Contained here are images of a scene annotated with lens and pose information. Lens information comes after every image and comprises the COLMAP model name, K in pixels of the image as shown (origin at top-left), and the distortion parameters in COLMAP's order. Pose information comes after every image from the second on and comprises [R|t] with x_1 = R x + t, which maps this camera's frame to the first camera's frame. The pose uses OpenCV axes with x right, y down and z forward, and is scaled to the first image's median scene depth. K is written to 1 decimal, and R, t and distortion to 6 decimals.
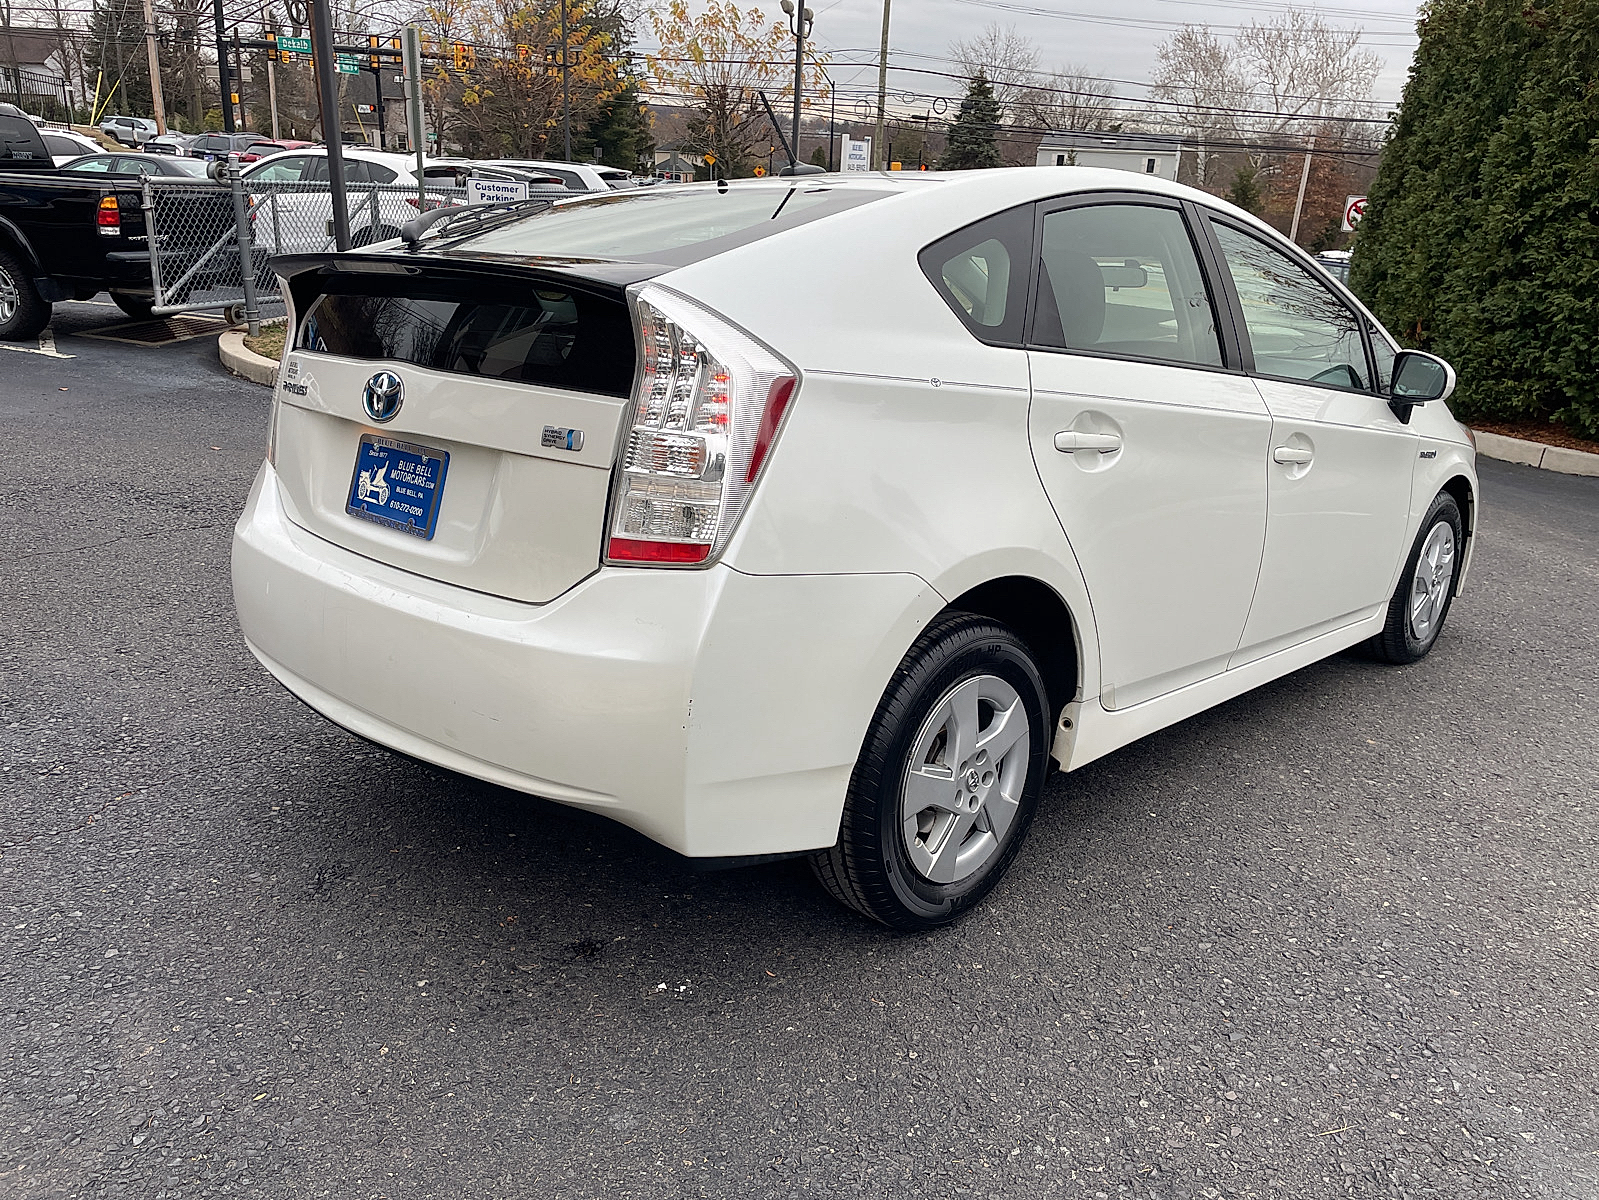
lens RADIAL K [[1201.5, 0, 807.1], [0, 1201.5, 606.5], [0, 0, 1]] dist [0.088895, -0.100102]
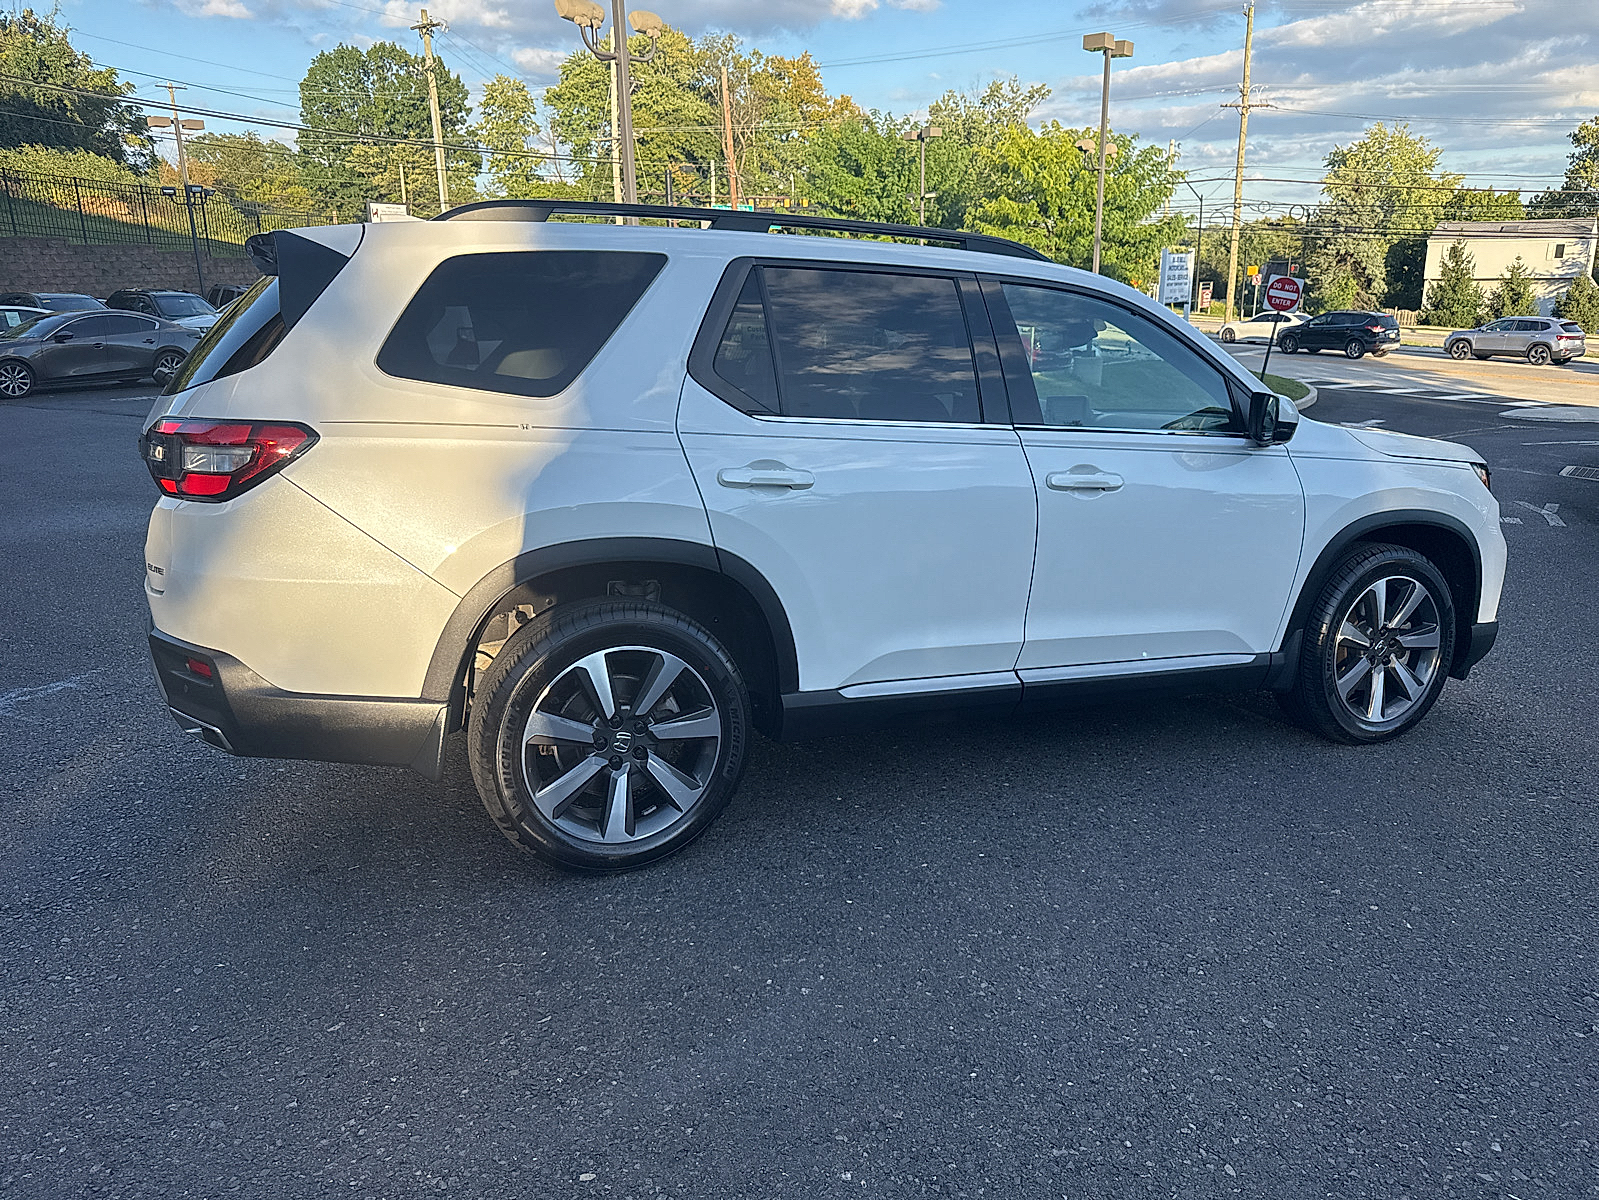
lens RADIAL K [[1131.3, 0, 799.4], [0, 1131.3, 598.6], [0, 0, 1]] dist [0.025855, -0.033313]
pose [[0.945204, 0.027082, -0.325355, 0.163519], [-0.052469, 0.996201, -0.069506, 0.010104], [0.322237, 0.082768, 0.943034, -0.050976]]
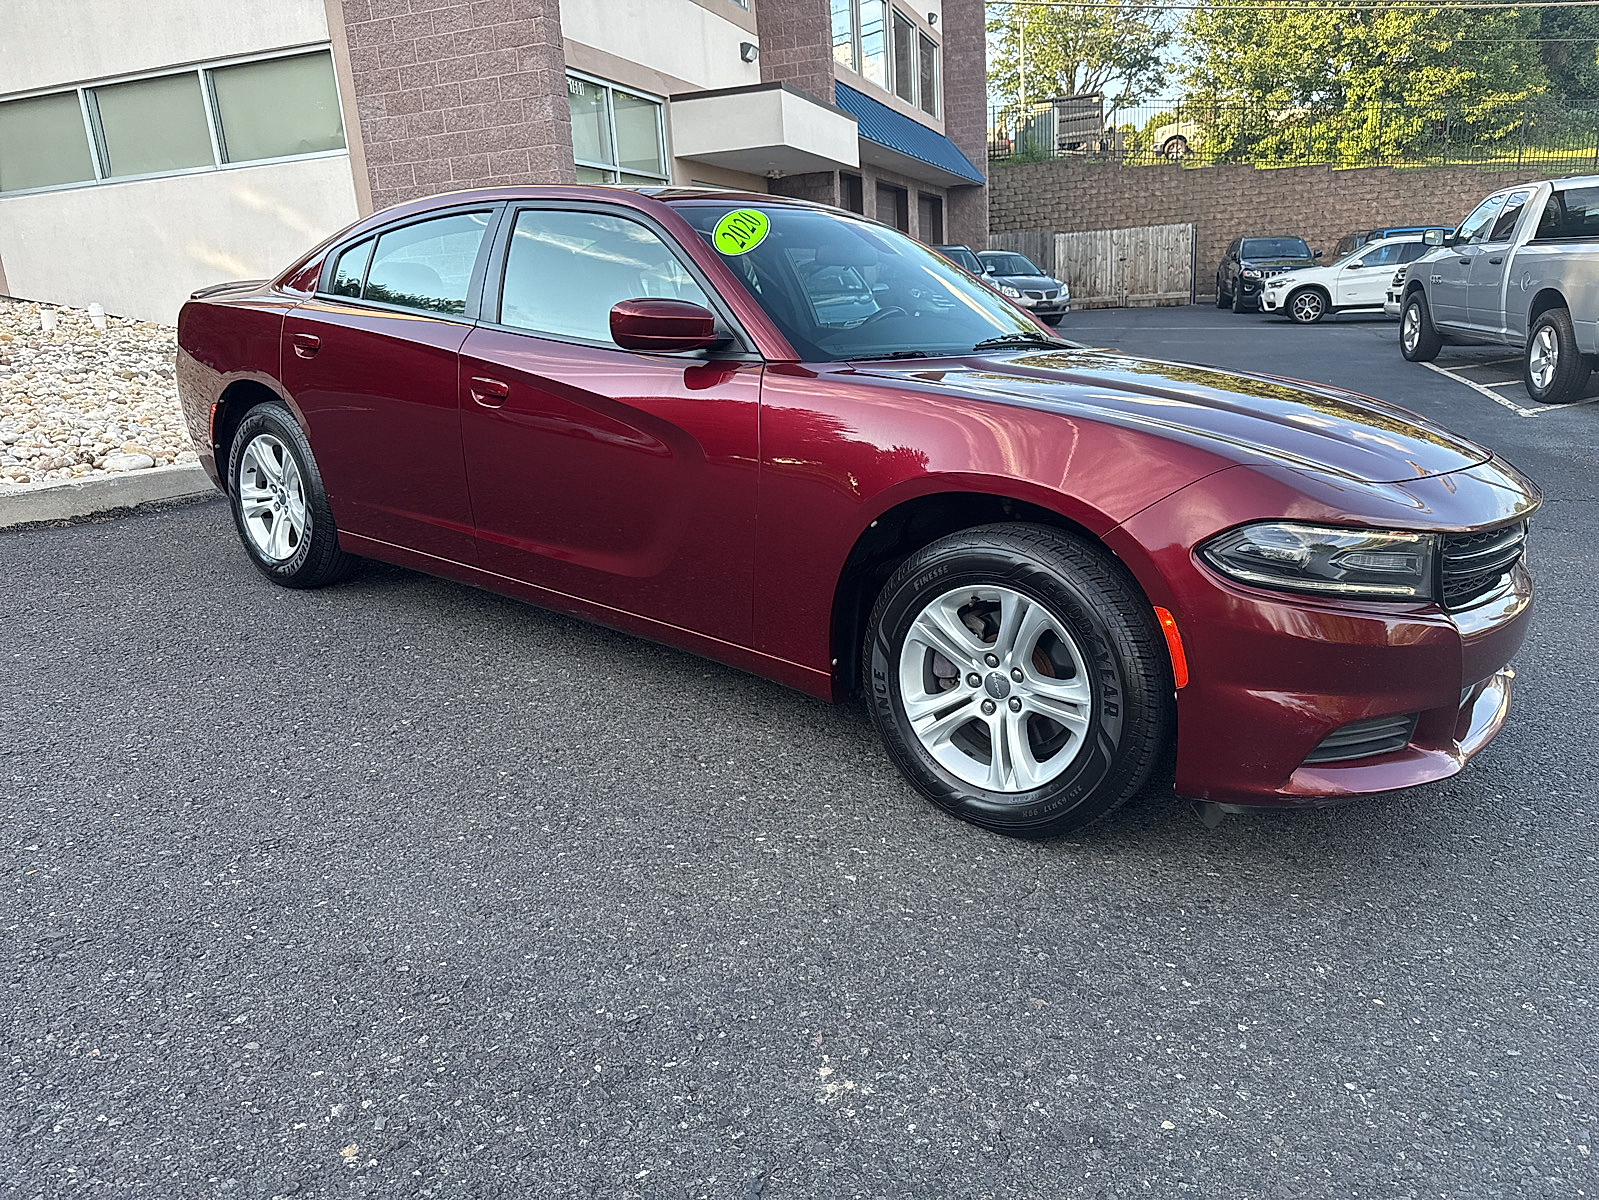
lens RADIAL K [[1136.1, 0, 794.8], [0, 1136.1, 607.3], [0, 0, 1]] dist [0.001283, -0.002162]
pose [[-0.051232, 0.227858, -0.972346, 0.374516], [-0.298733, 0.925549, 0.232632, -0.073671], [0.952961, 0.302390, 0.020651, 0.348690]]
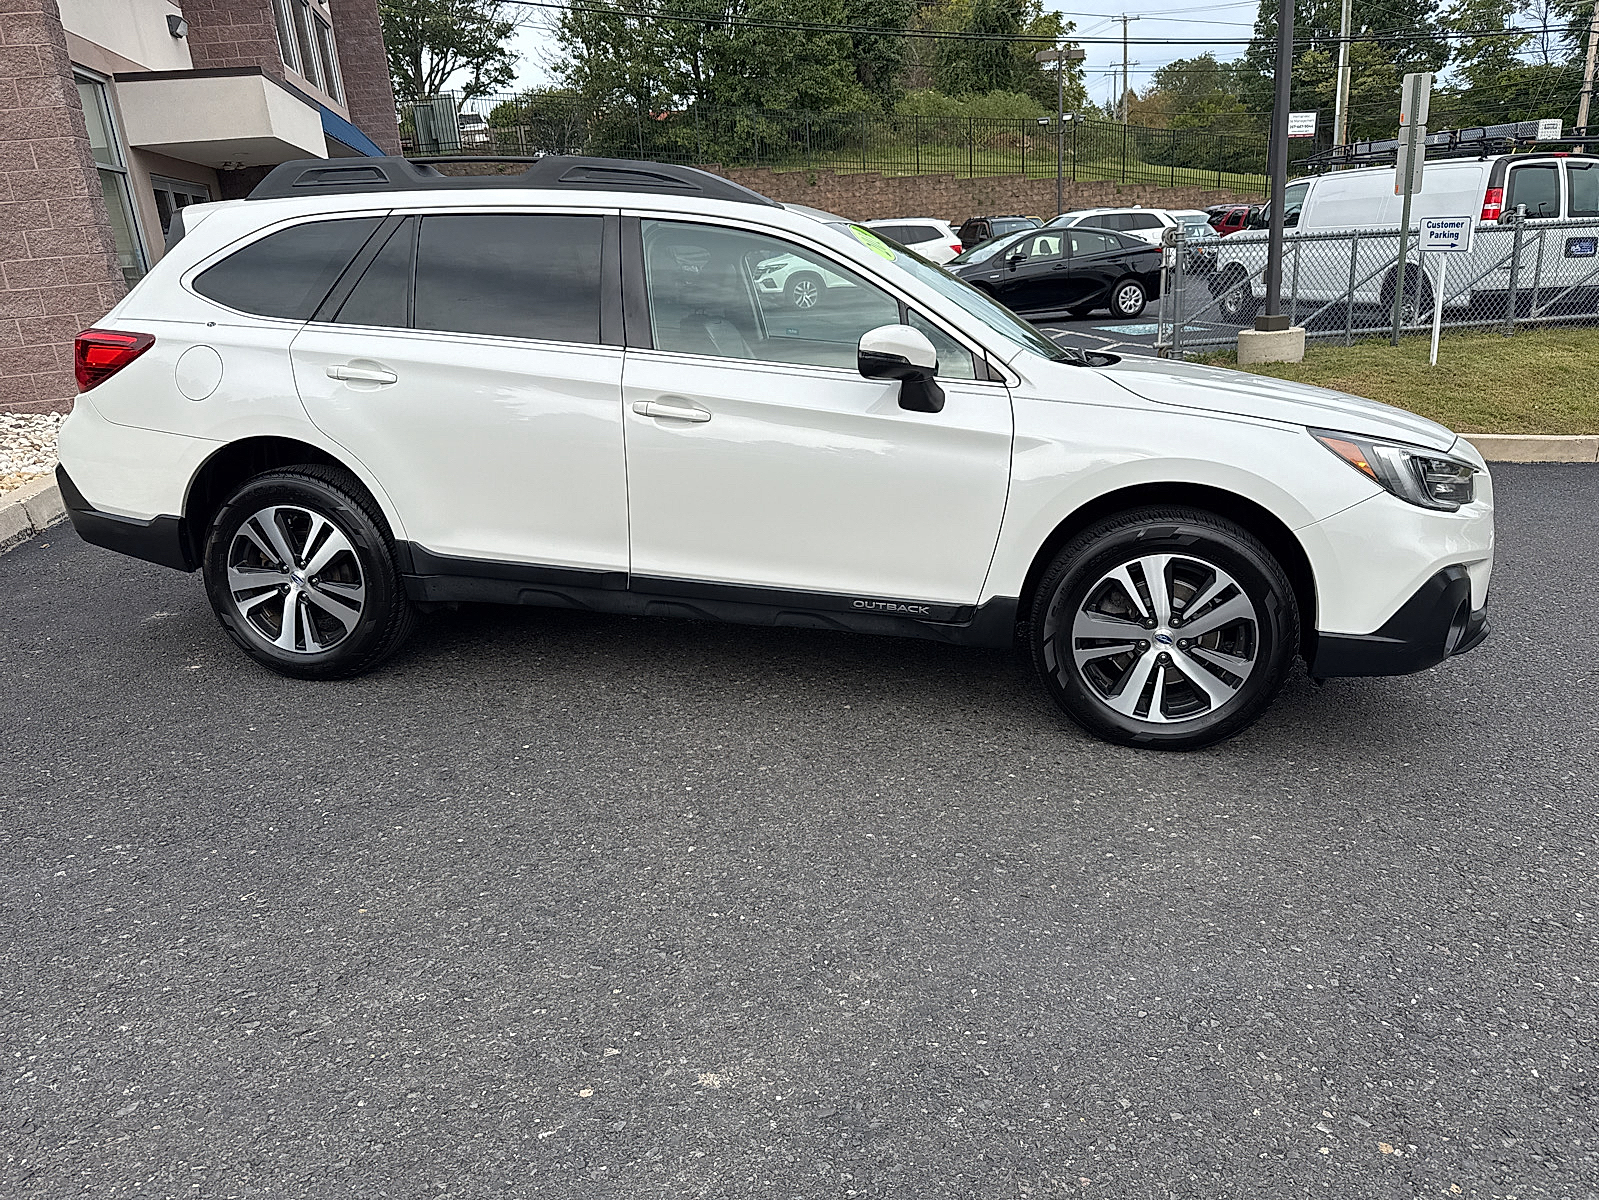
lens RADIAL K [[1136.6, 0, 796.0], [0, 1136.6, 598.1], [0, 0, 1]] dist [0.006256, -0.007495]
pose [[0.457951, 0.195042, -0.867318, 0.342774], [-0.222378, 0.969750, 0.100659, -0.036269], [0.860714, 0.146776, 0.487471, 0.169451]]
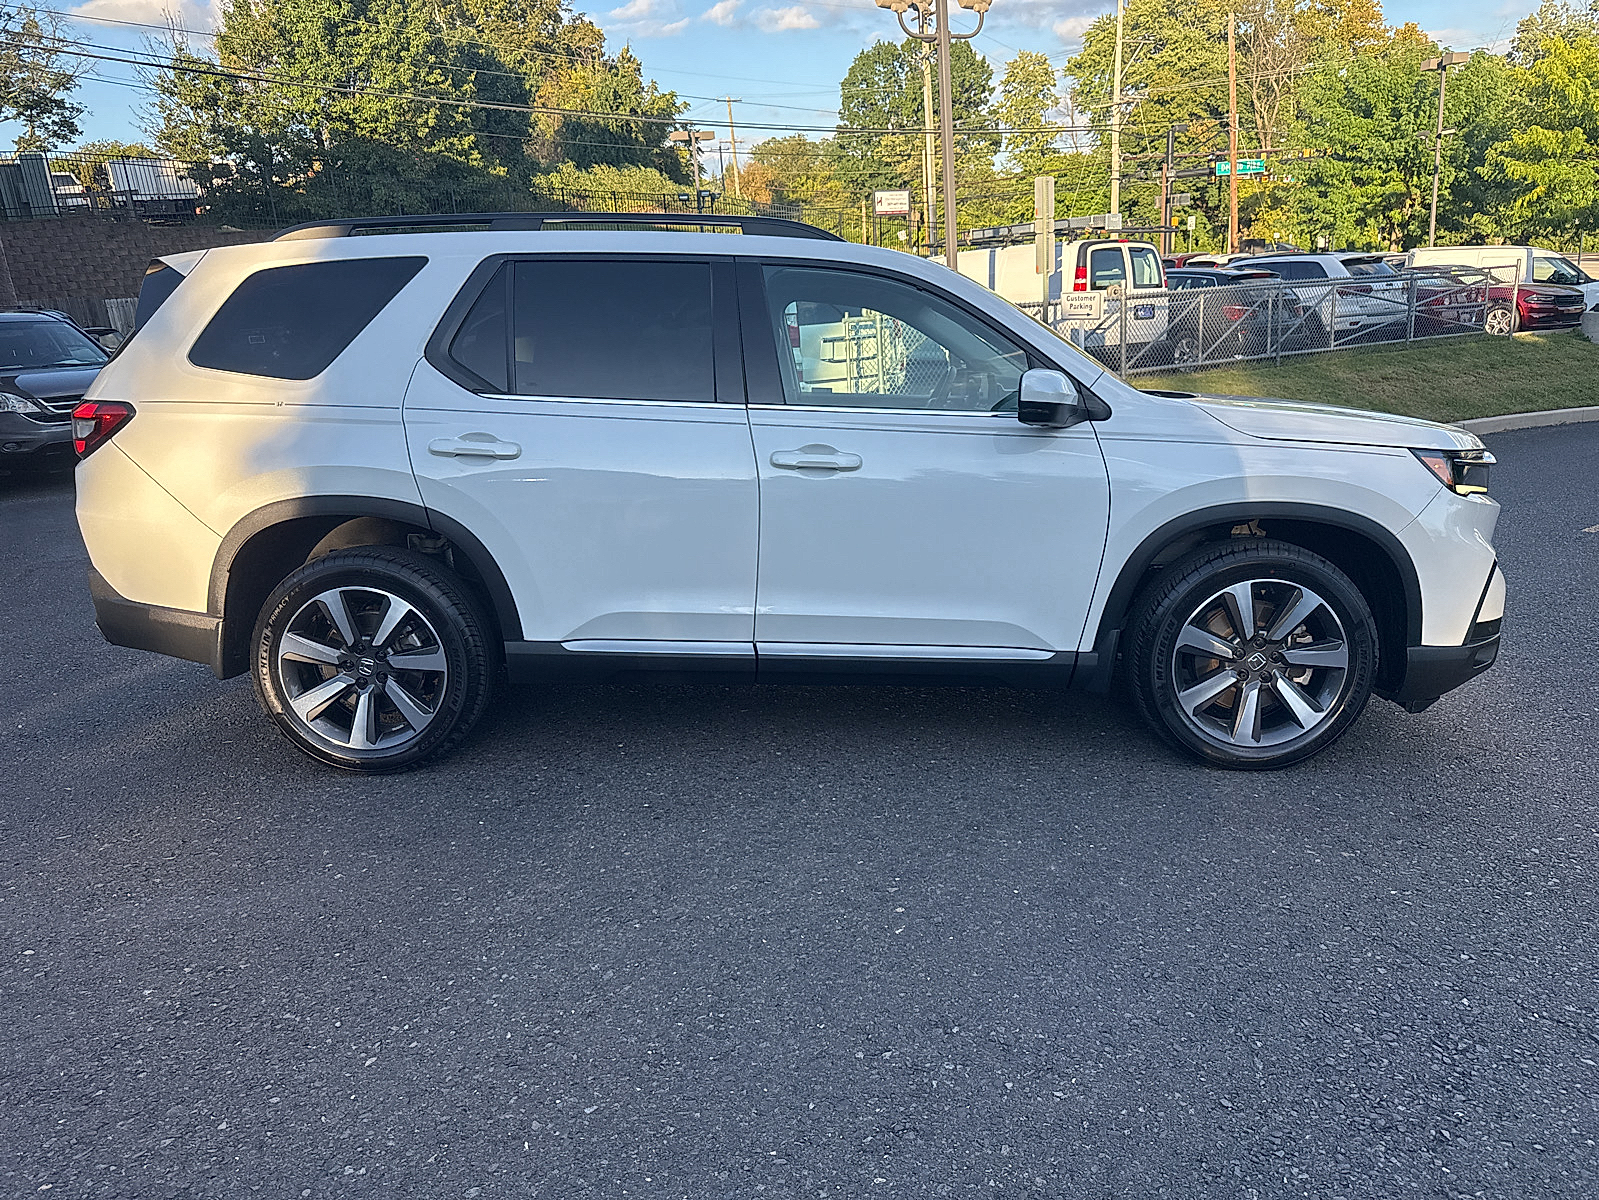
lens RADIAL K [[1131.4, 0, 800.8], [0, 1131.4, 601.5], [0, 0, 1]] dist [0.019811, -0.023510]
pose [[0.714551, 0.099056, -0.692536, 0.347435], [-0.140109, 0.990132, -0.002941, -0.007125], [0.685410, 0.099132, 0.721378, 0.039161]]
